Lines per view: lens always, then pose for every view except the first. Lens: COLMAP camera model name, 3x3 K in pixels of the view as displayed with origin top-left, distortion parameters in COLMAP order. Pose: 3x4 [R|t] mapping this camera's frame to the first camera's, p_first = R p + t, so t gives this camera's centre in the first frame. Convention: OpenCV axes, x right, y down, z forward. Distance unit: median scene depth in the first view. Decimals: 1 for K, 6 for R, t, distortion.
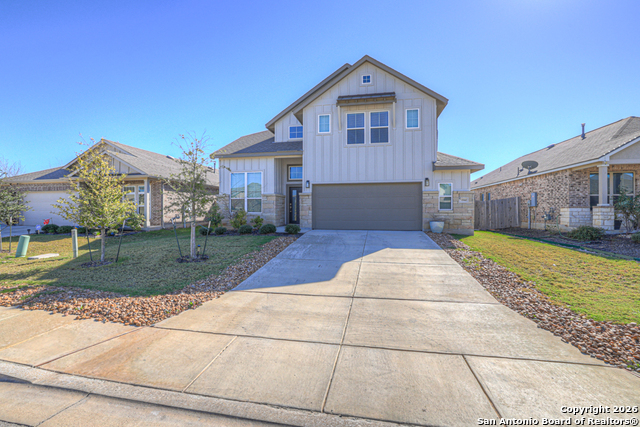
lens RADIAL K [[275.3, 0, 315.5], [0, 275.3, 211.7], [0, 0, 1]] dist [-0.007875, 0.001647]
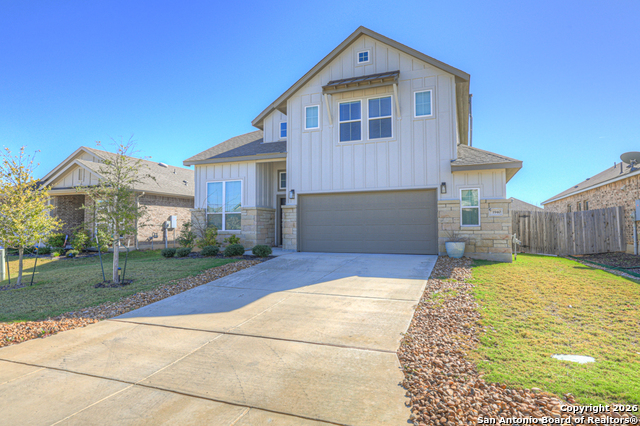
lens RADIAL K [[360.8, 0, 309.8], [0, 360.8, 213.2], [0, 0, 1]] dist [0.028054, 0.000412]
pose [[0.981837, -0.009805, -0.189475, 0.227127], [0.001330, 0.998995, -0.044804, 0.001728], [0.189724, 0.043738, 0.980863, -0.008044]]
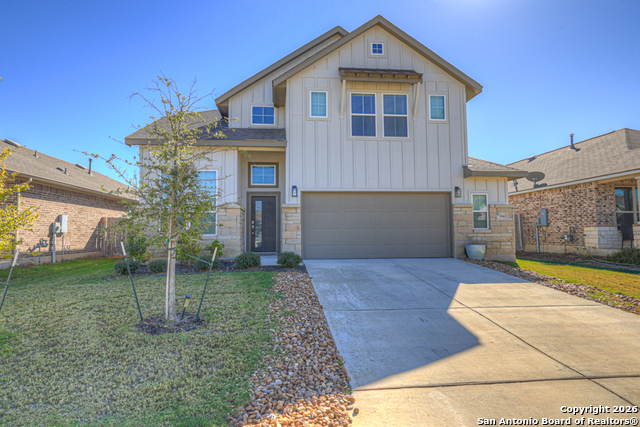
lens RADIAL K [[360.8, 0, 321.0], [0, 360.8, 212.7], [0, 0, 1]] dist [0.028054, 0.000412]
pose [[0.959903, 0.010532, 0.280134, -0.219593], [0.006539, 0.998181, -0.059934, 0.004897], [-0.280256, 0.059363, 0.958088, 0.152714]]
